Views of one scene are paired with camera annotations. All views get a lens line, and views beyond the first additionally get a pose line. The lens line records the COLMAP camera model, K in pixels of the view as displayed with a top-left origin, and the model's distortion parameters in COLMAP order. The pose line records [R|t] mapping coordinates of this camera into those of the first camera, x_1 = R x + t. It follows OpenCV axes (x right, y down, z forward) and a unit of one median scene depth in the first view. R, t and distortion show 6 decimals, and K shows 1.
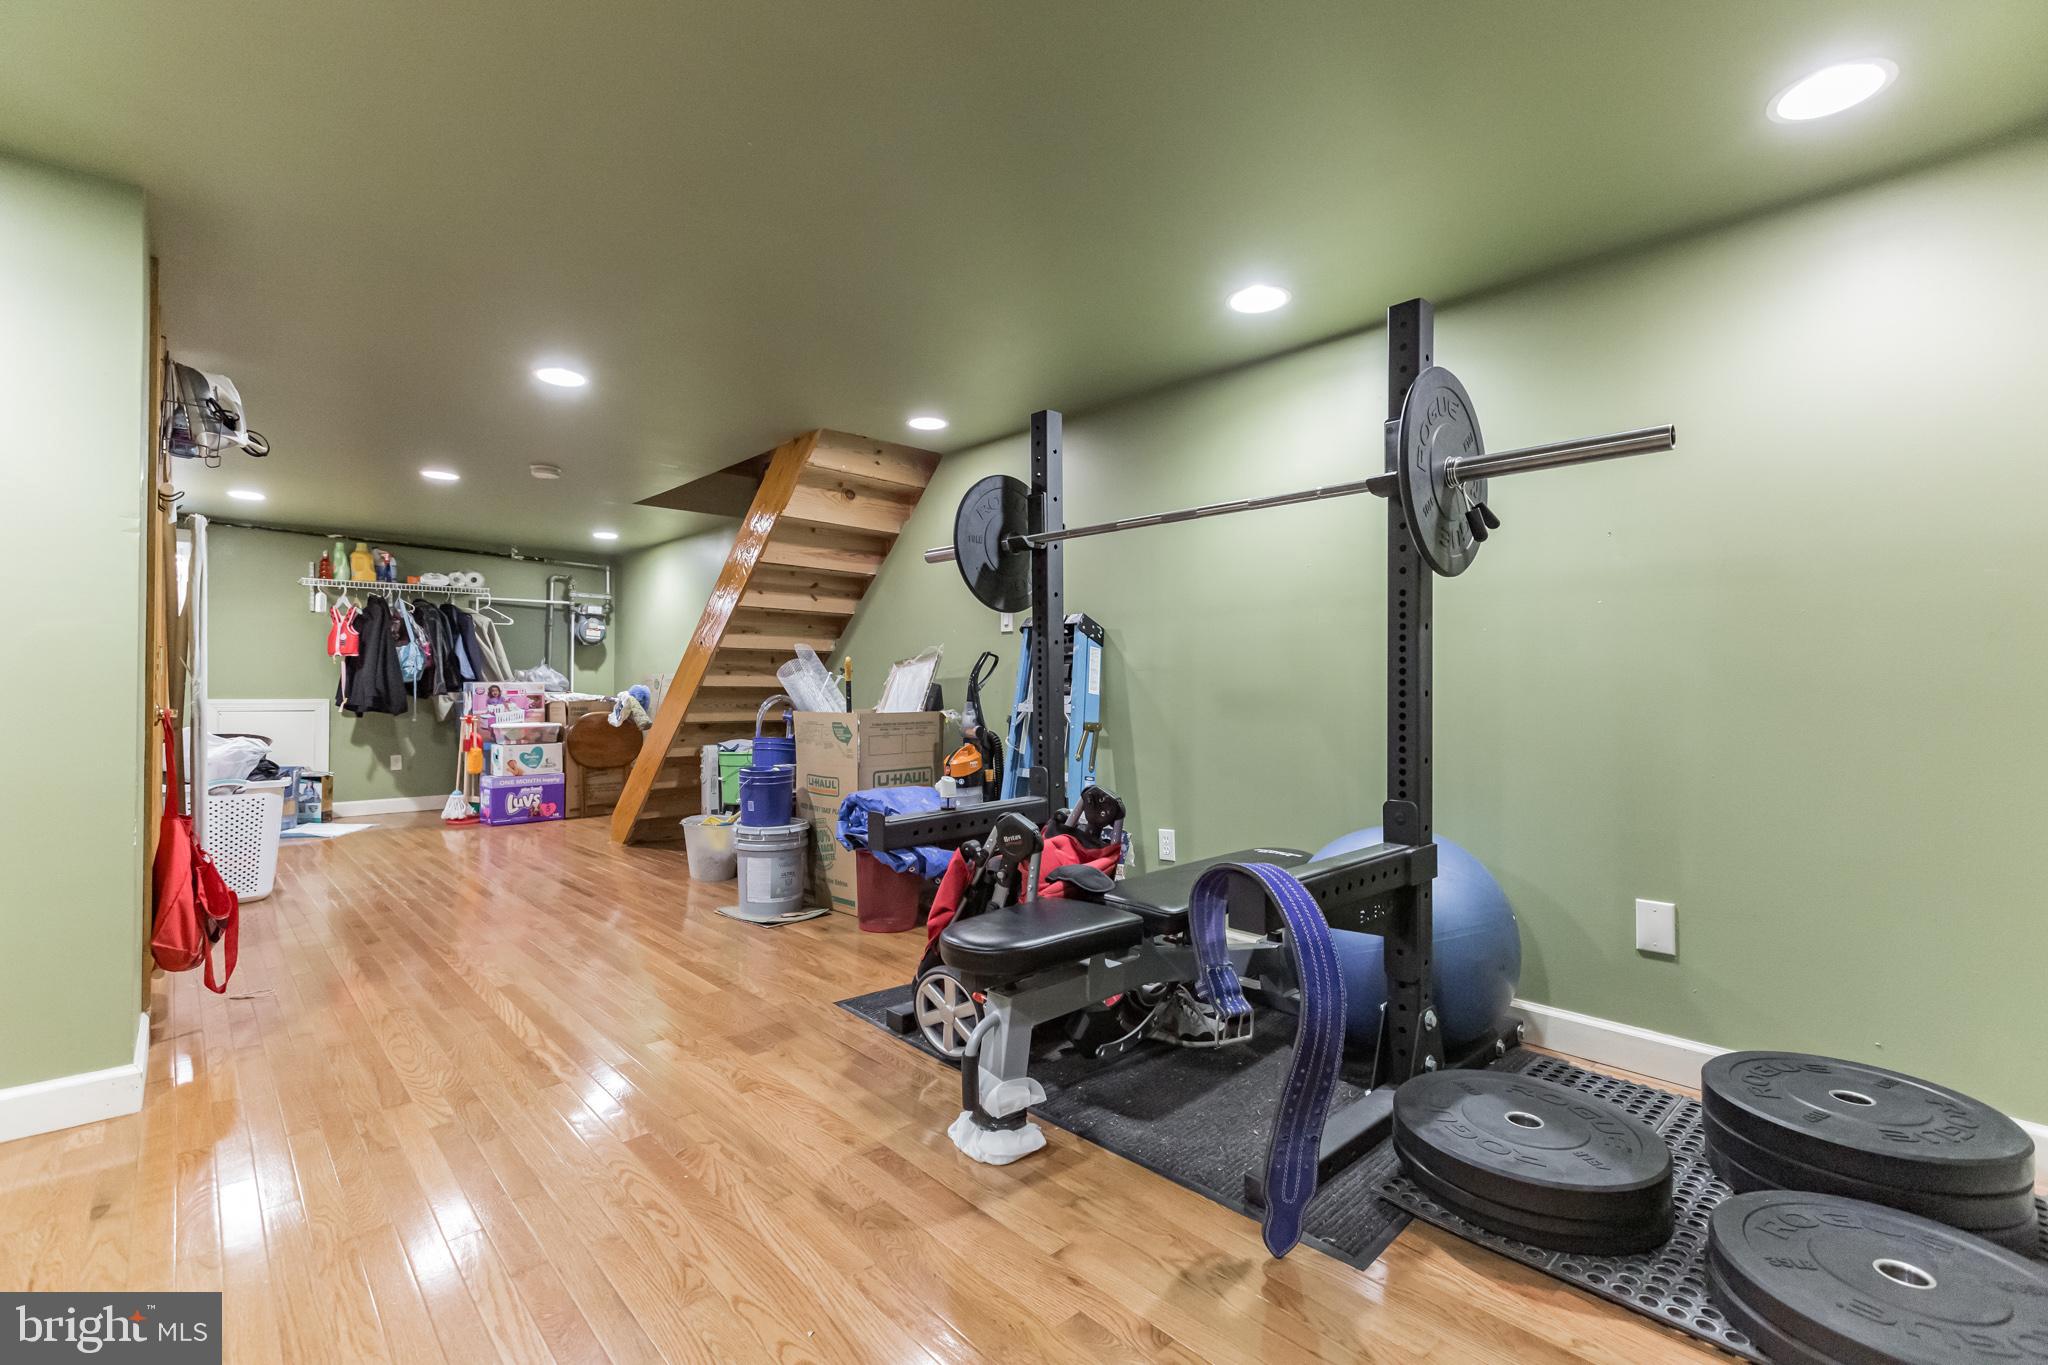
lens RADIAL K [[985.9, 0, 1120.7], [0, 985.9, 675.4], [0, 0, 1]] dist [0.000243, -0.000065]
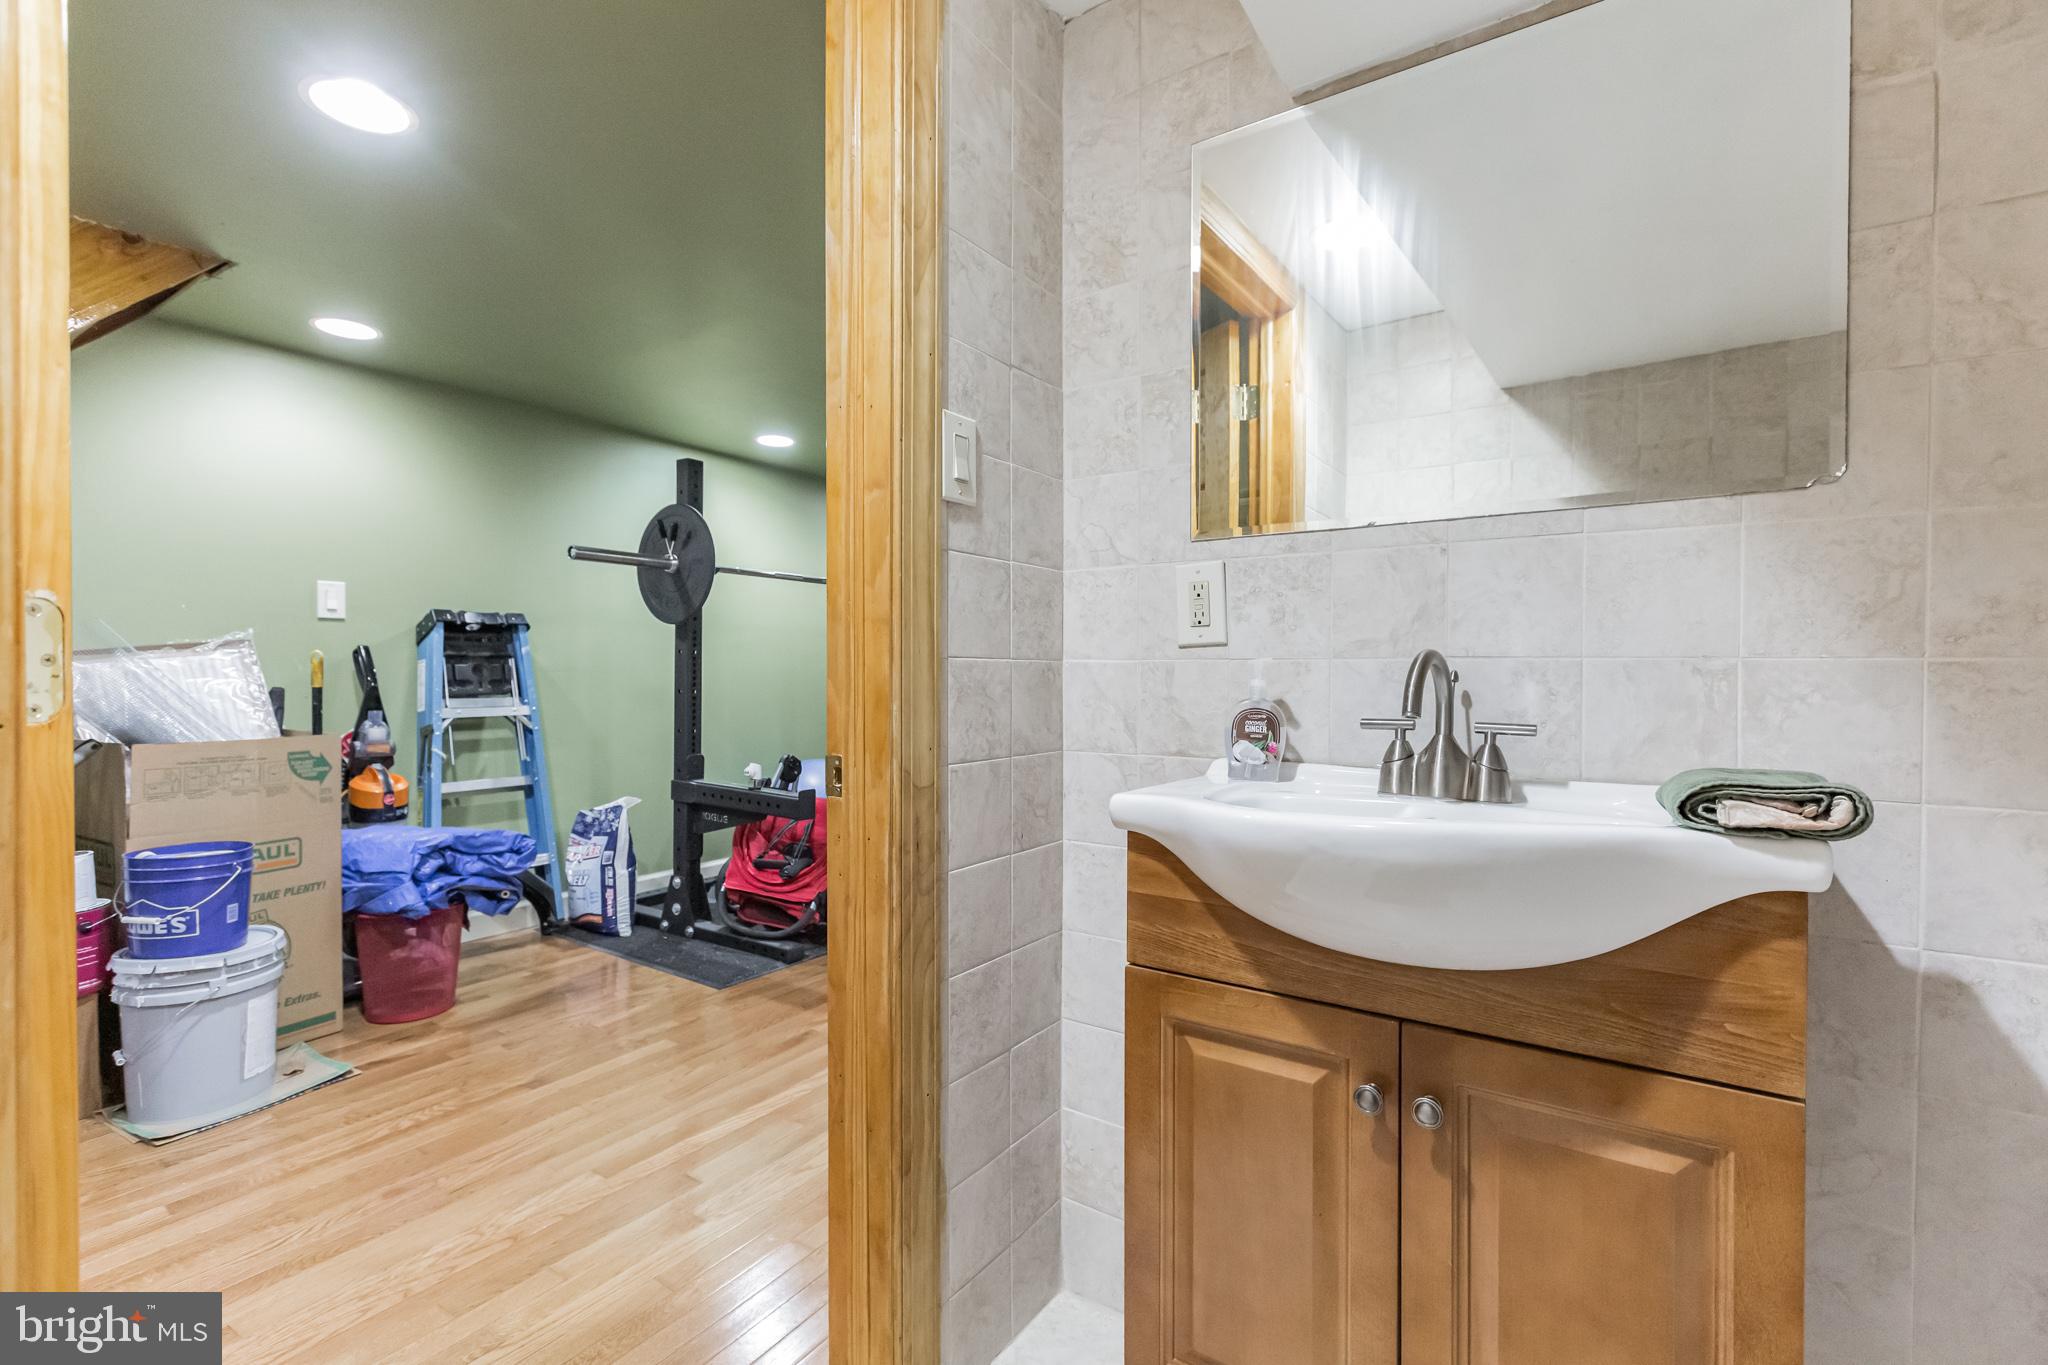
lens RADIAL K [[916.4, 0, 1027.9], [0, 916.4, 673.2], [0, 0, 1]] dist [0.000434, 0.000000]
pose [[-0.240389, -0.004954, 0.970664, -1.508048], [-0.013354, 0.999909, 0.001796, -0.015999], [-0.970585, -0.012530, -0.240433, 1.049620]]
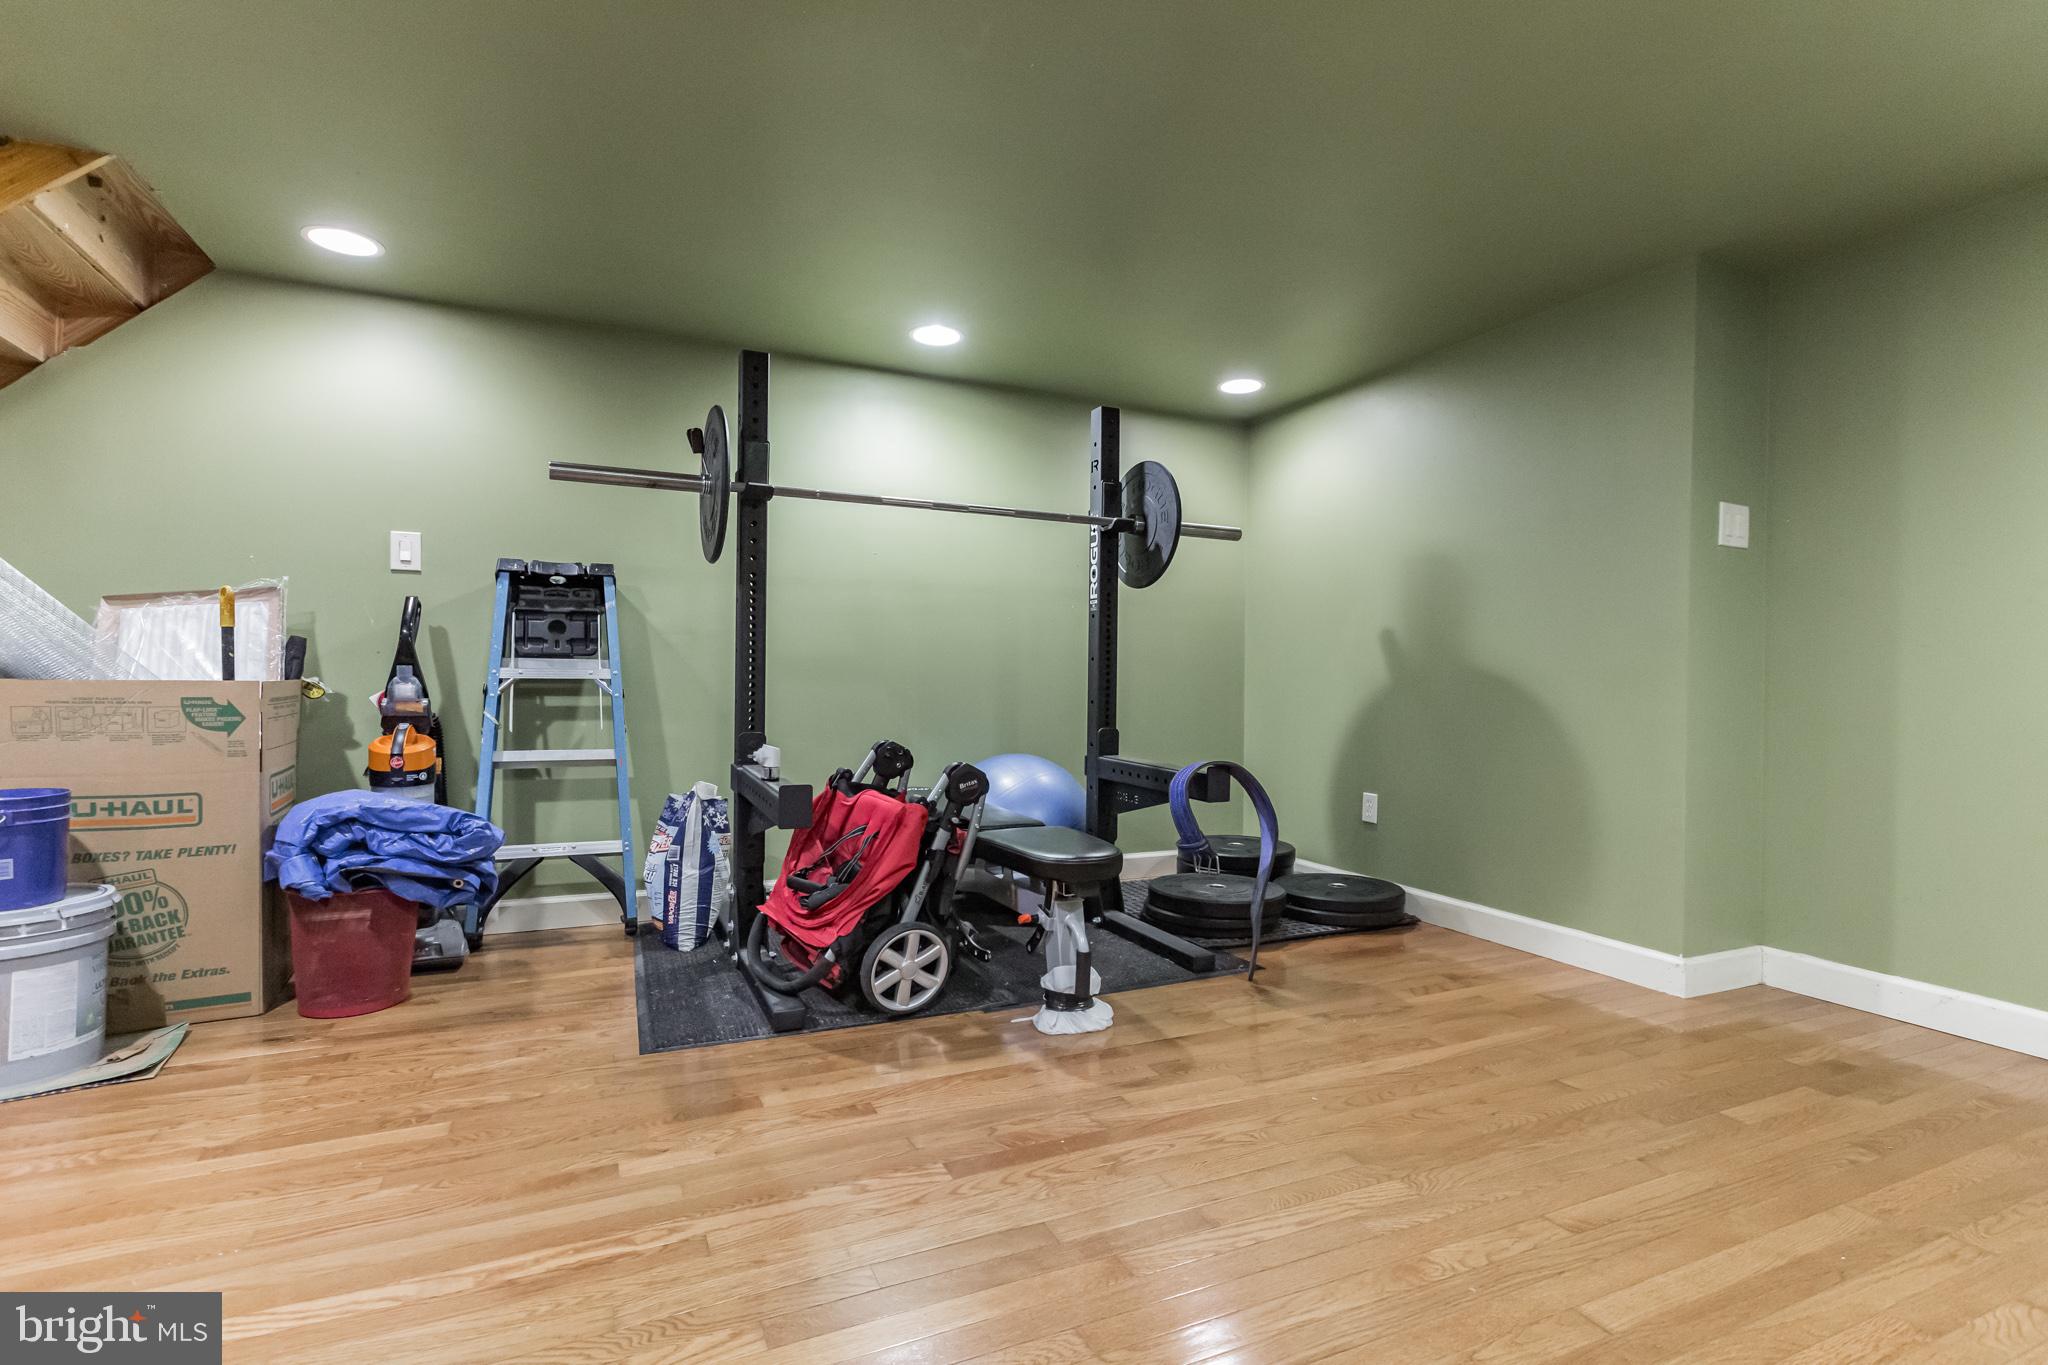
lens RADIAL K [[916.4, 0, 1027.9], [0, 916.4, 673.2], [0, 0, 1]] dist [0.000434, 0.000000]
pose [[0.328740, 0.005889, 0.944402, -0.978457], [-0.019060, 0.999818, 0.000400, 0.037002], [-0.944228, -0.018132, 0.328793, 0.558840]]
